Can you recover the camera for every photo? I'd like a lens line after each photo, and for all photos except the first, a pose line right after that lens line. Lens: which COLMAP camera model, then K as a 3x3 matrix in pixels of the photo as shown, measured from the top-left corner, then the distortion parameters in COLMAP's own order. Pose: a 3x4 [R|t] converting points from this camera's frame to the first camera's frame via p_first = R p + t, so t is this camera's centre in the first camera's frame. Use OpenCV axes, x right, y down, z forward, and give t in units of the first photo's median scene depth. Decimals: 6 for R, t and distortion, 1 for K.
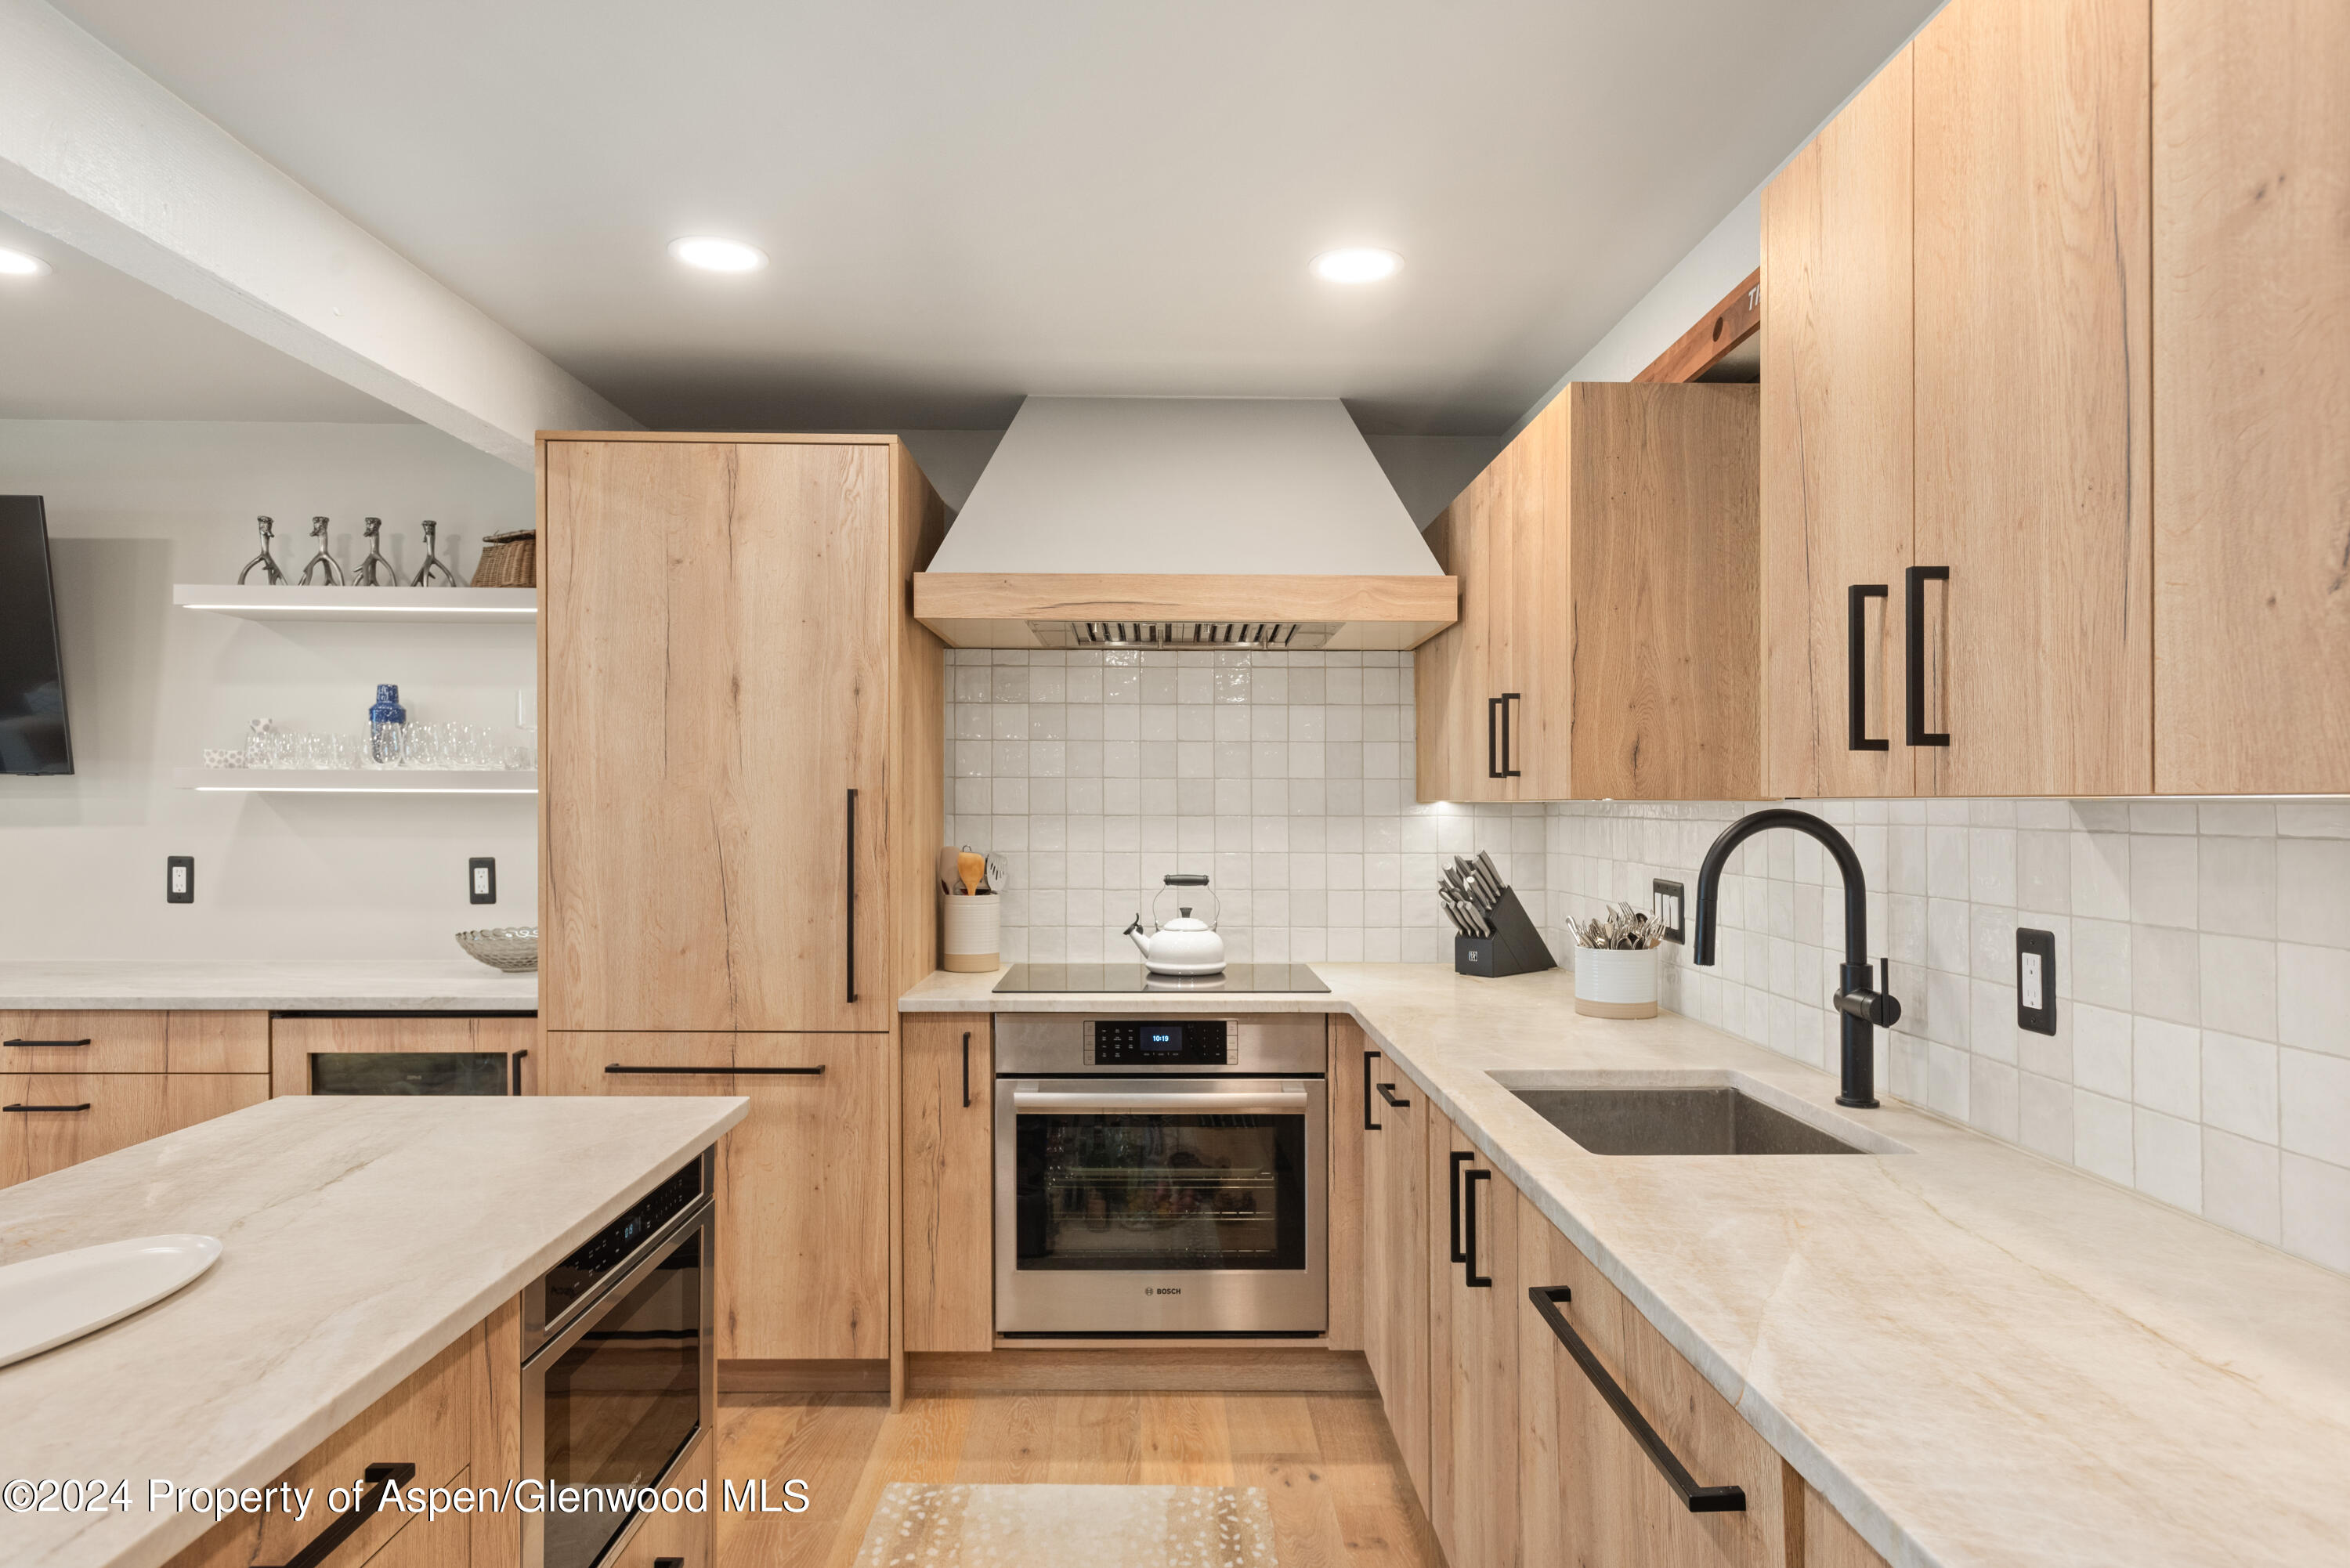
lens RADIAL K [[1375.9, 0, 1175.0], [0, 1375.9, 784.0], [0, 0, 1]] dist [0.001424, 0.000485]
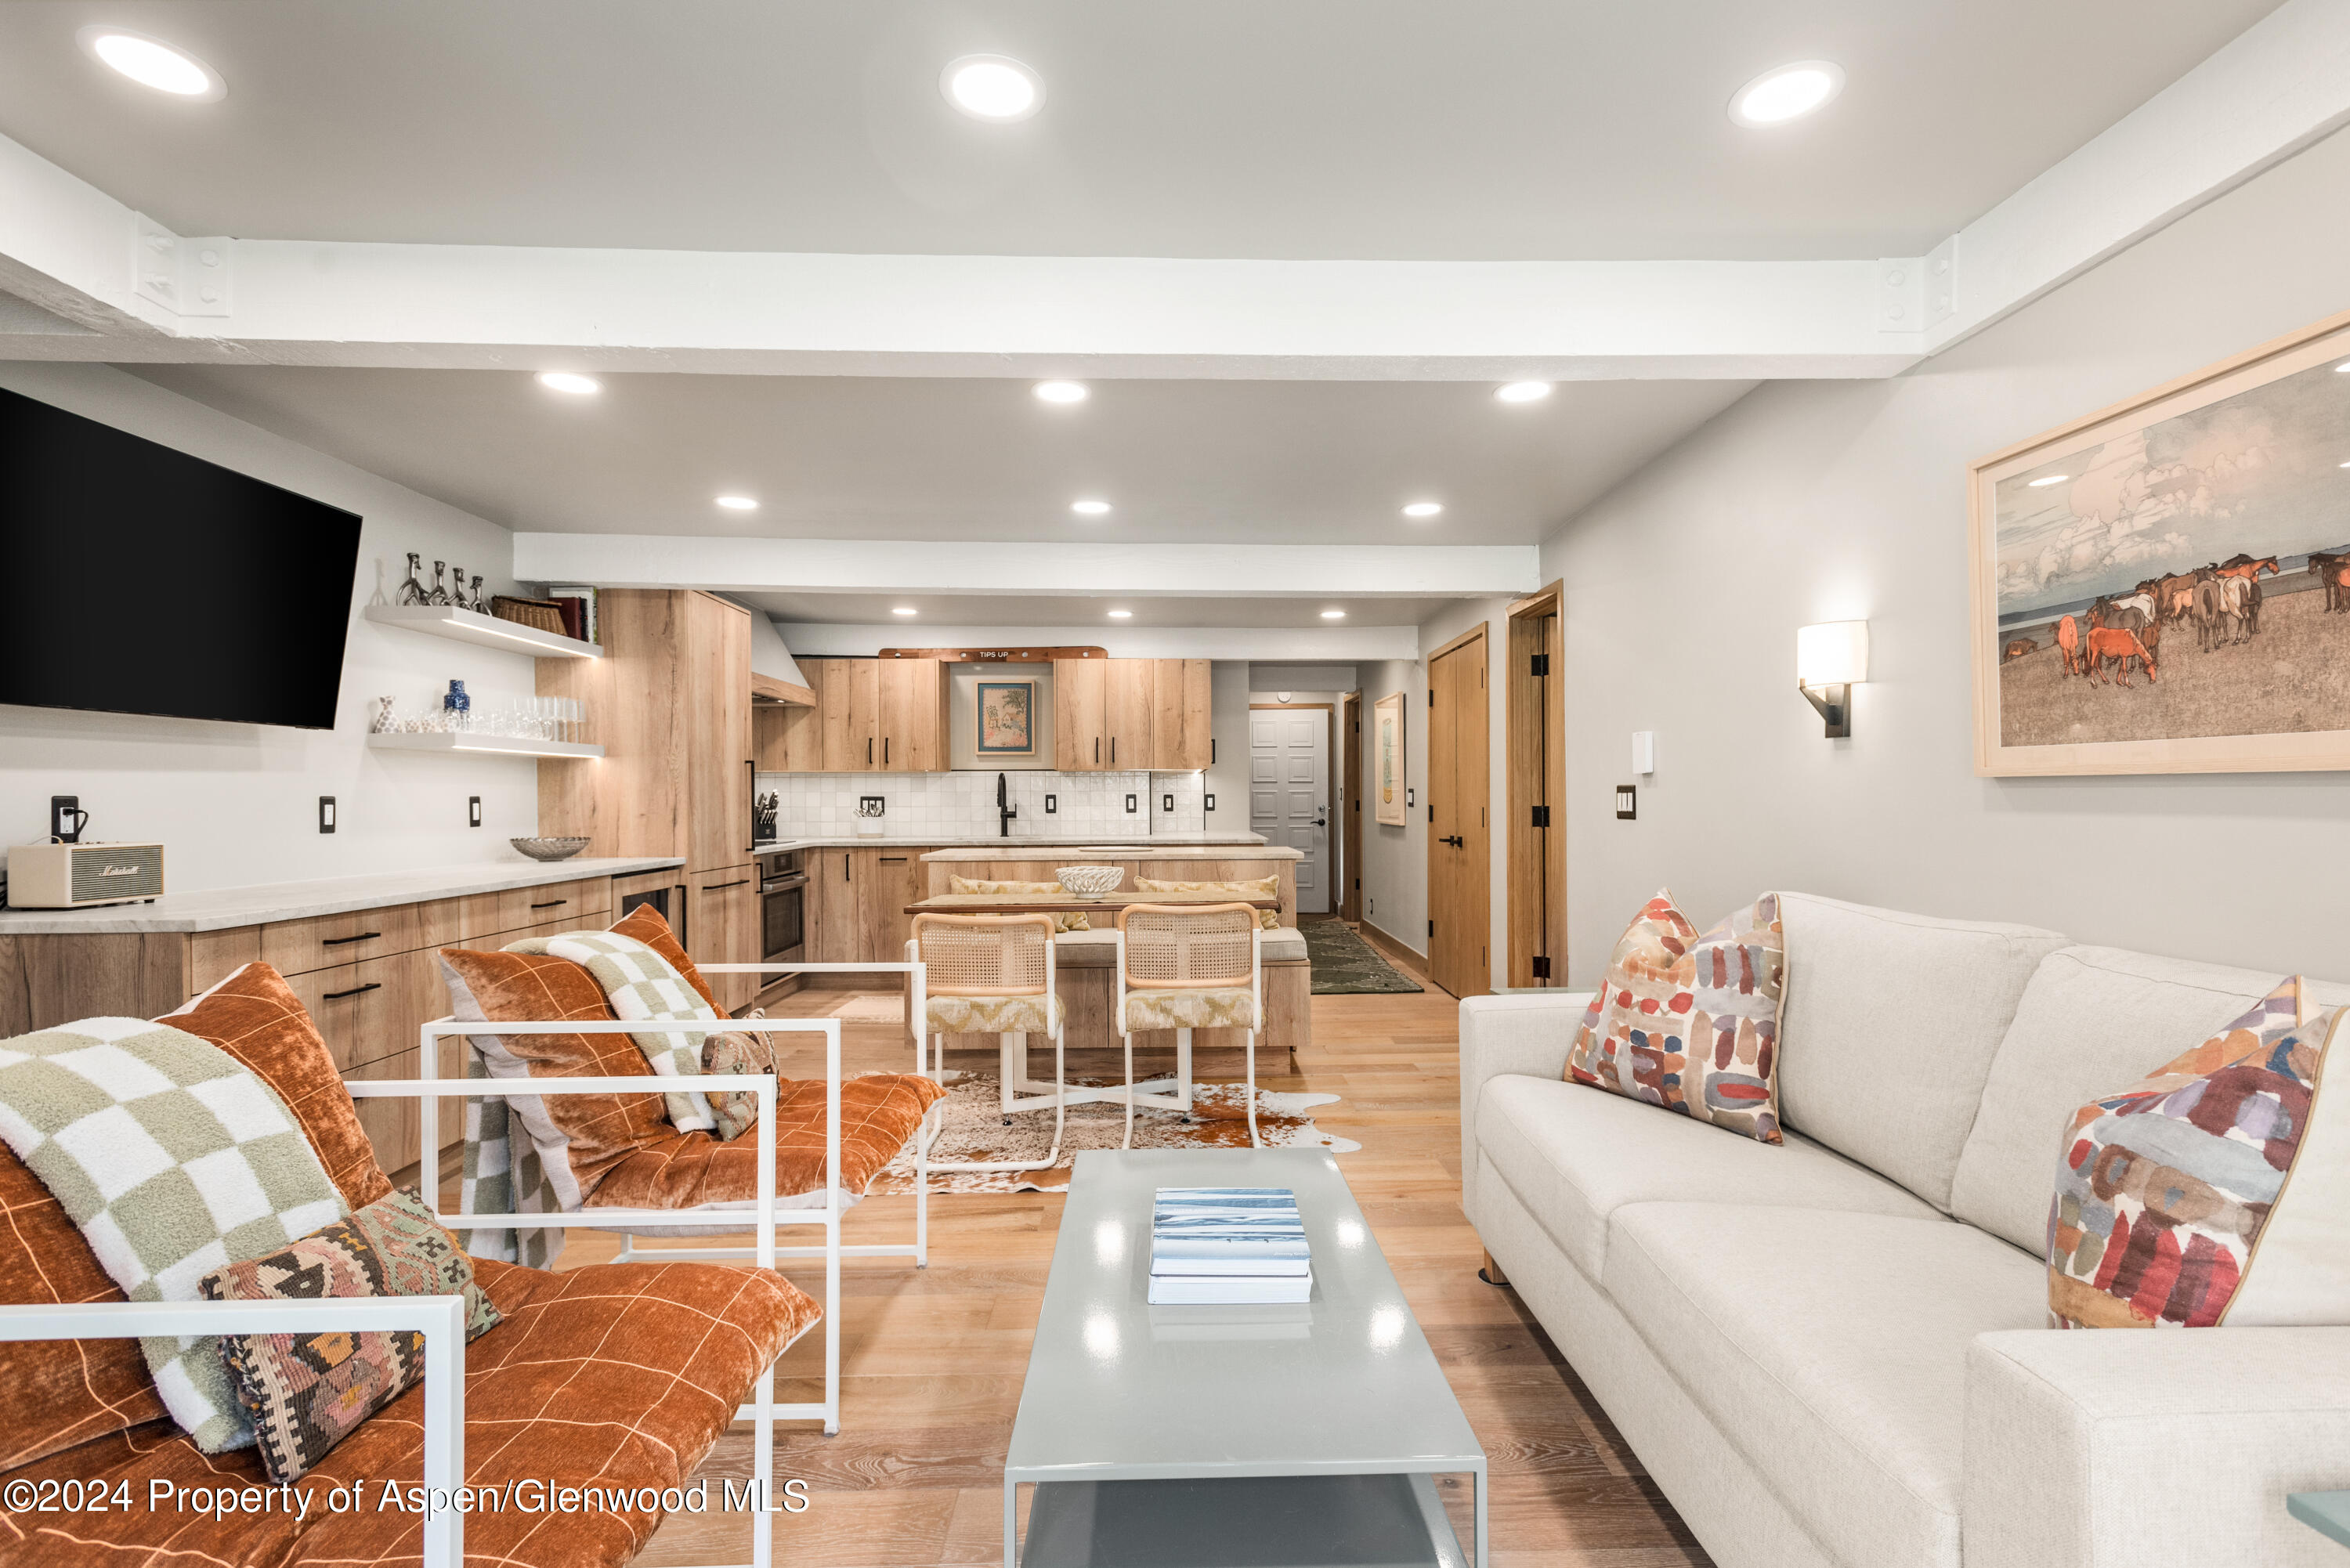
lens RADIAL K [[1103.8, 0, 1206.8], [0, 1103.8, 791.6], [0, 0, 1]] dist [0.000822, 0.000075]
pose [[-0.023944, 0.001517, 0.999712, -1.854954], [-0.006617, 0.999977, -0.001676, 0.047227], [-0.999691, -0.006655, -0.023933, 0.232573]]
